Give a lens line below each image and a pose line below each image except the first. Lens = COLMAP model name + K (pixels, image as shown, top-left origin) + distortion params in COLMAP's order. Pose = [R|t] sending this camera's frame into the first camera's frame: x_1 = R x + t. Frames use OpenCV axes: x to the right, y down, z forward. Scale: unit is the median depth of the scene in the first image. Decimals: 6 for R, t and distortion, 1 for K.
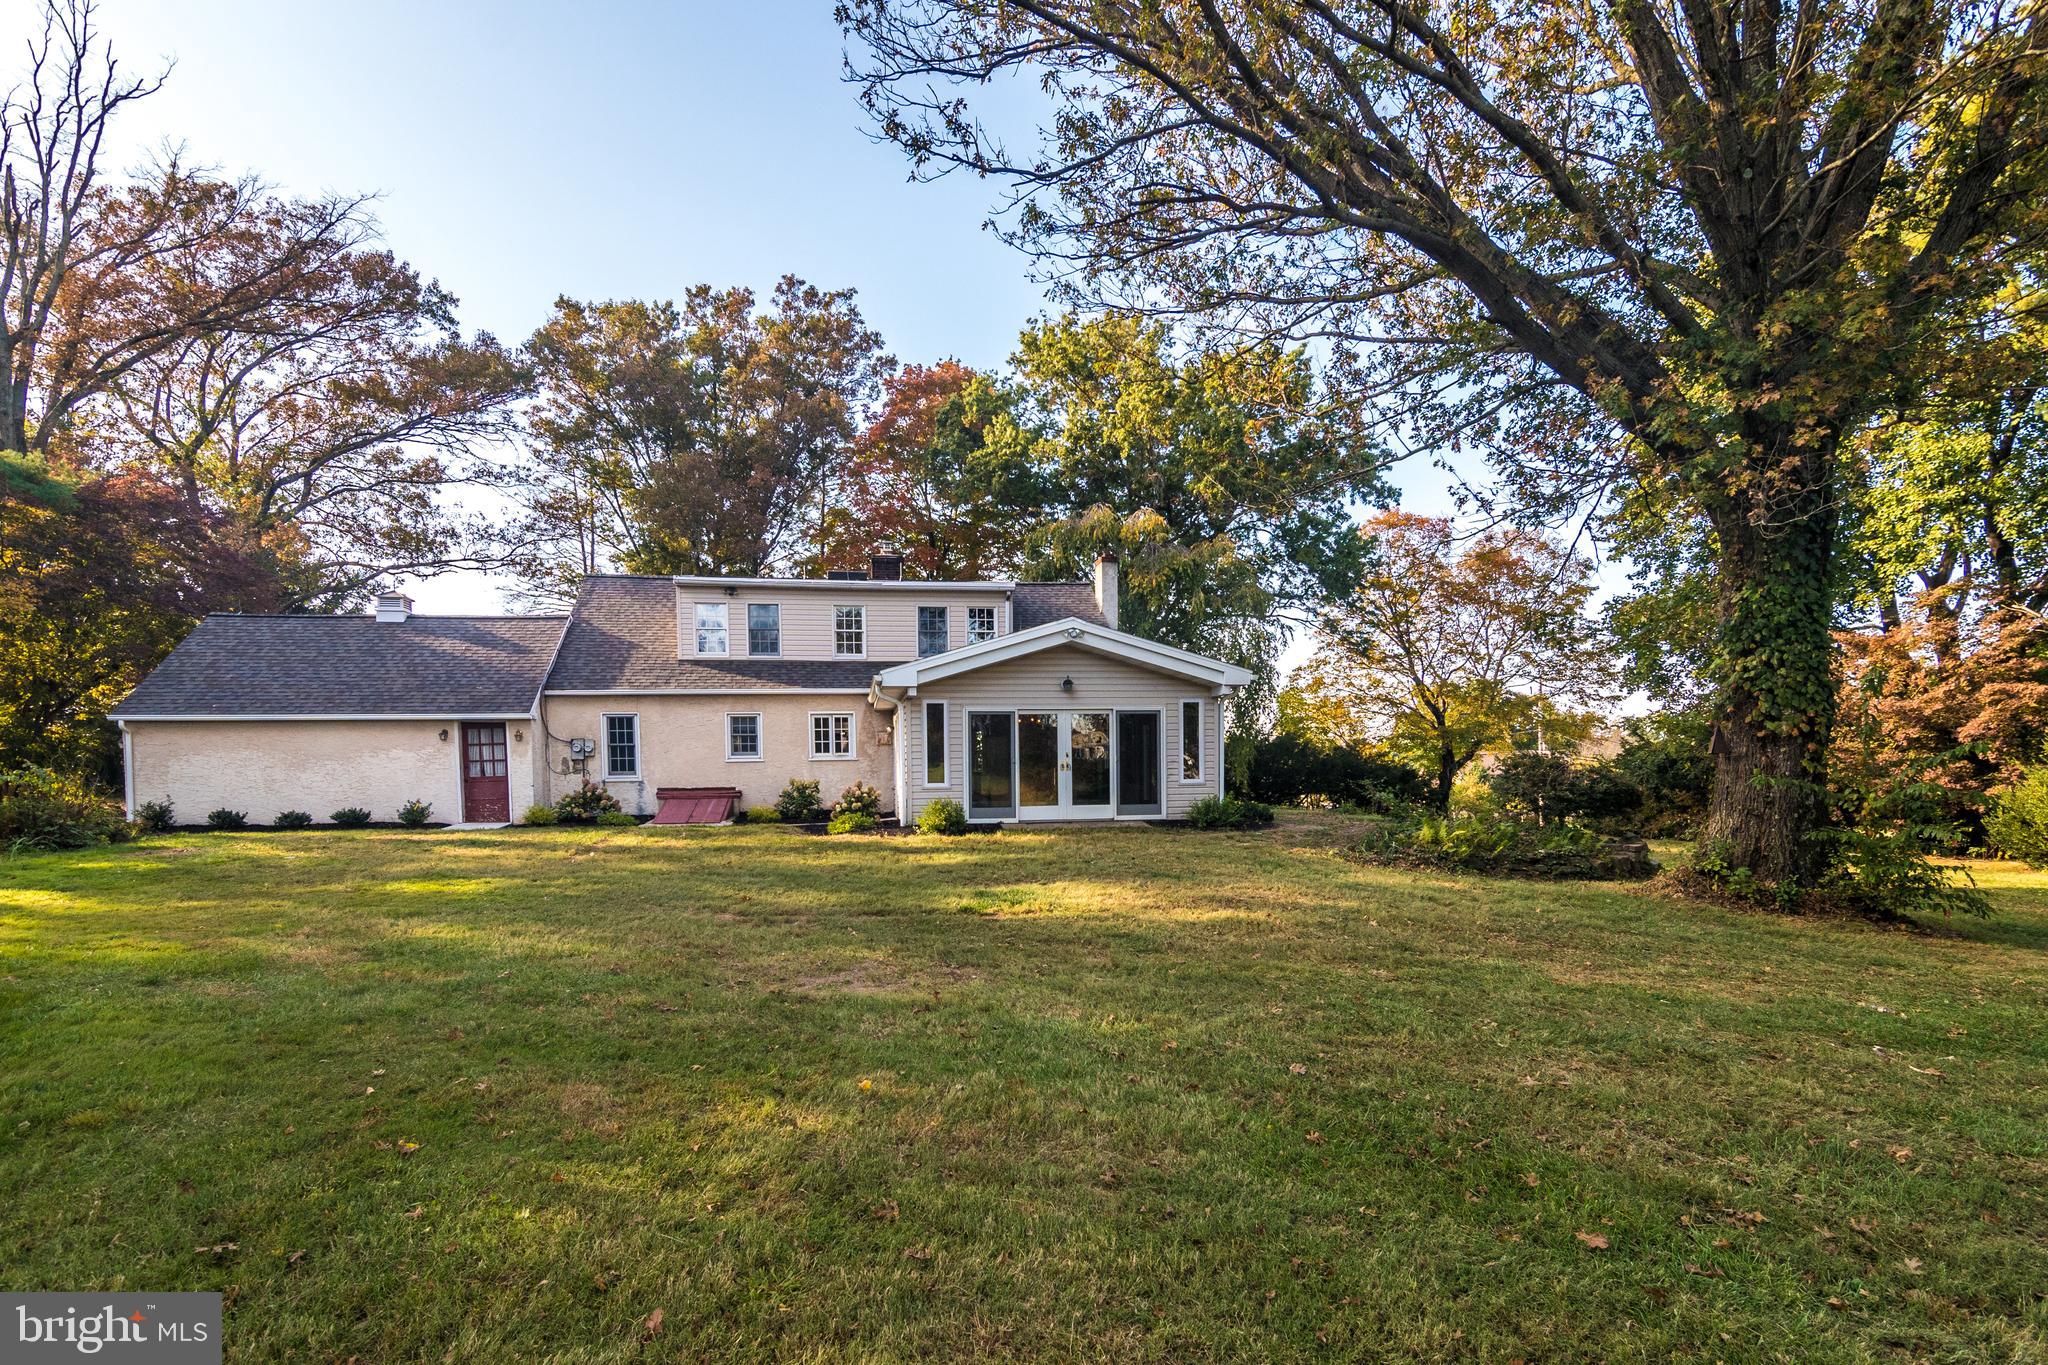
lens RADIAL K [[1024.2, 0, 1024.7], [0, 1024.2, 727.6], [0, 0, 1]] dist [0.000798, 0.001451]
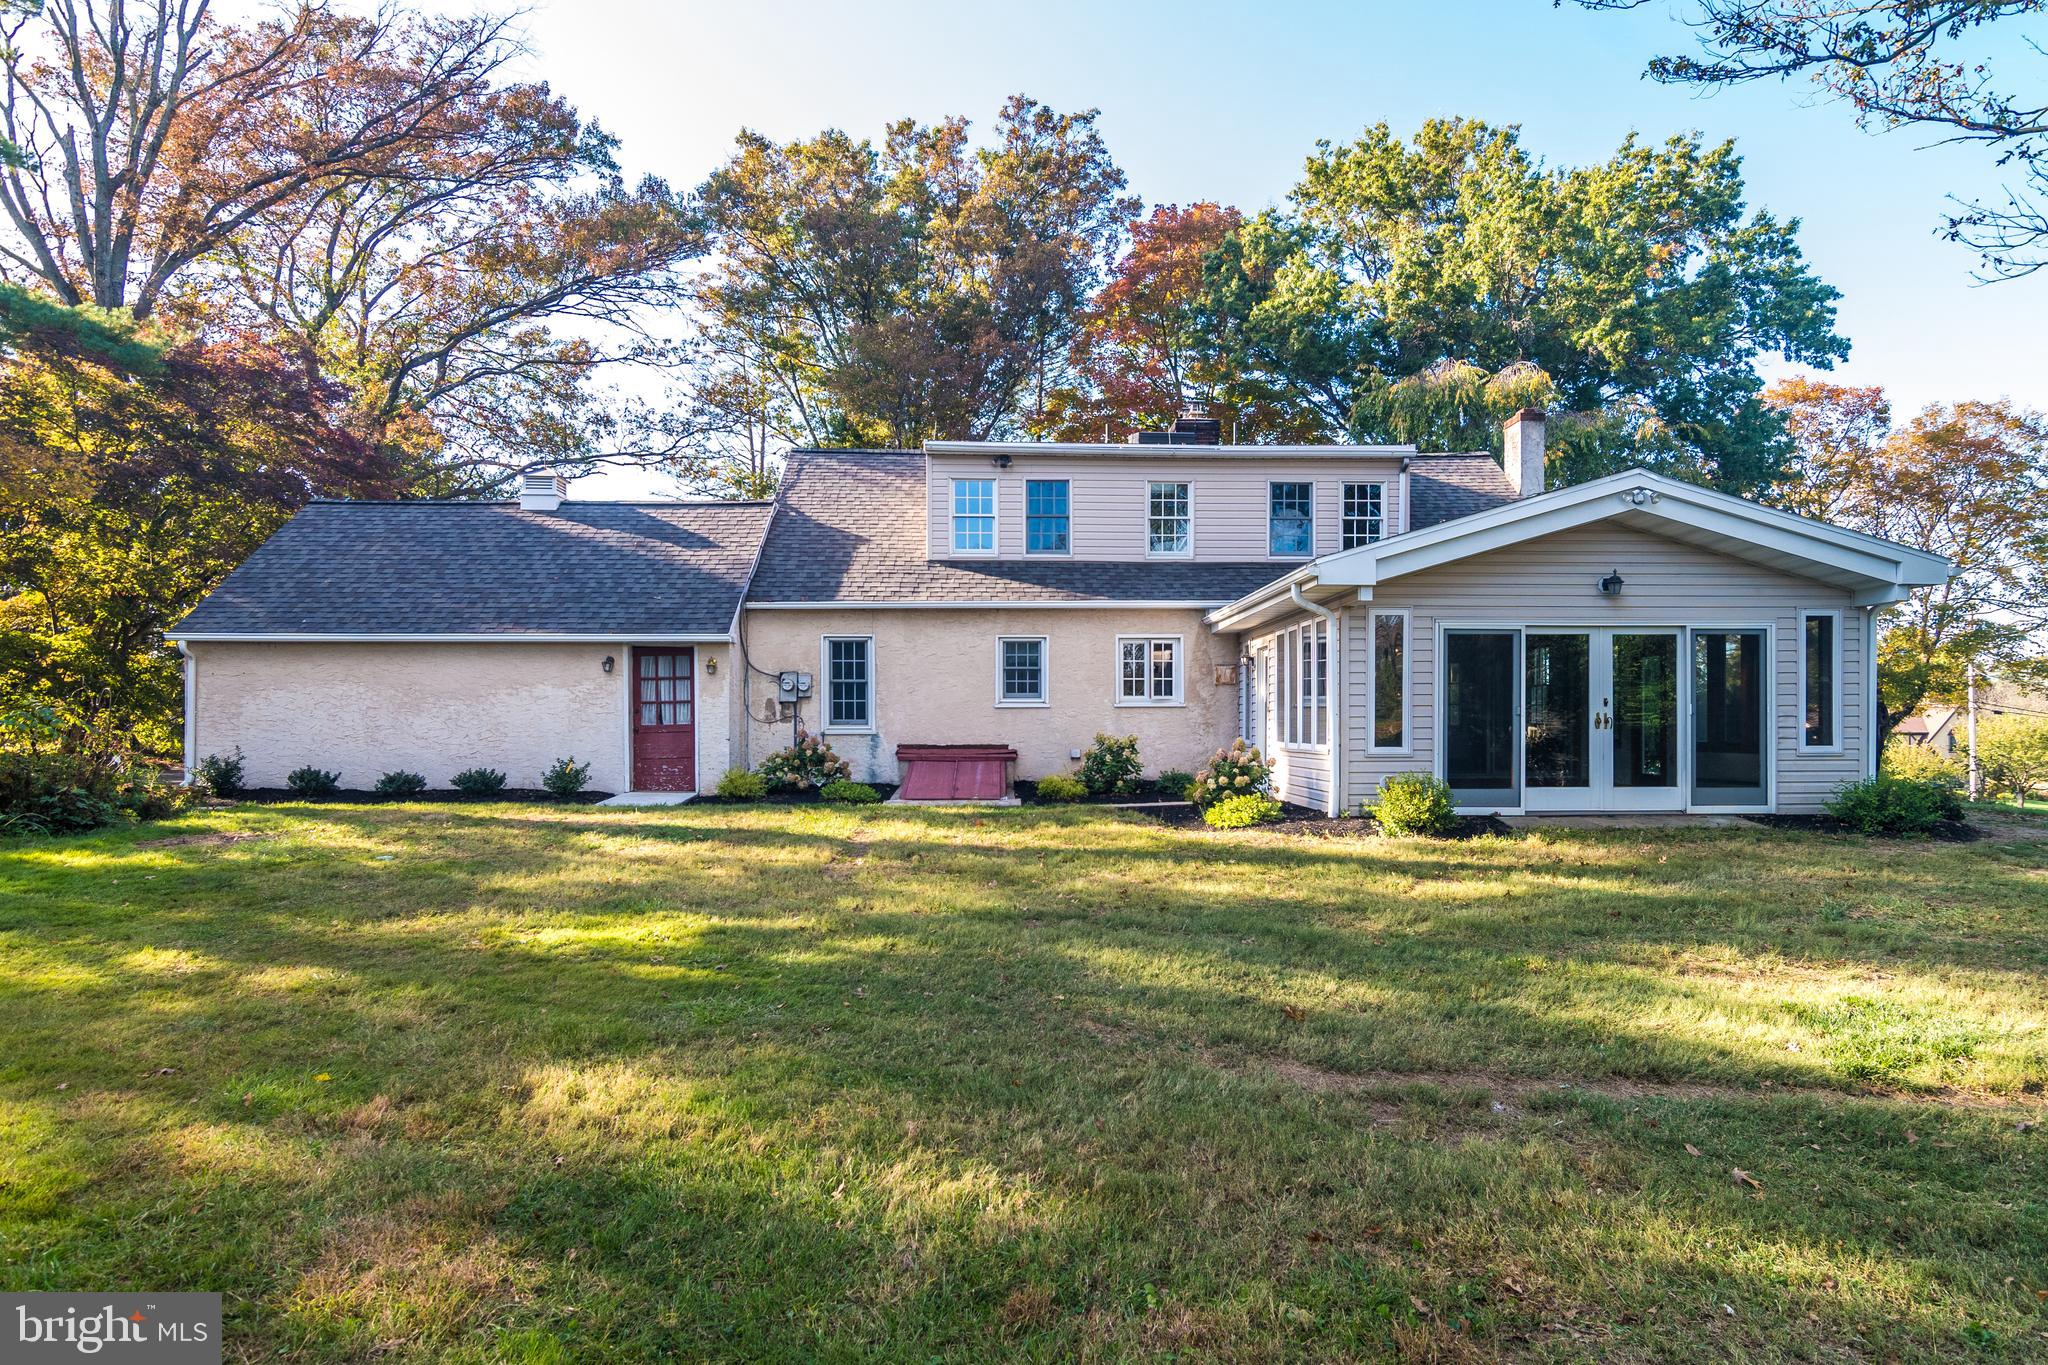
lens RADIAL K [[1059.0, 0, 1026.7], [0, 1059.0, 618.5], [0, 0, 1]] dist [0.001923, -0.000356]
pose [[0.994527, 0.002246, -0.104452, -0.149290], [-0.007642, 0.998655, -0.051283, 0.007691], [0.104196, 0.051800, 0.993207, 0.223678]]
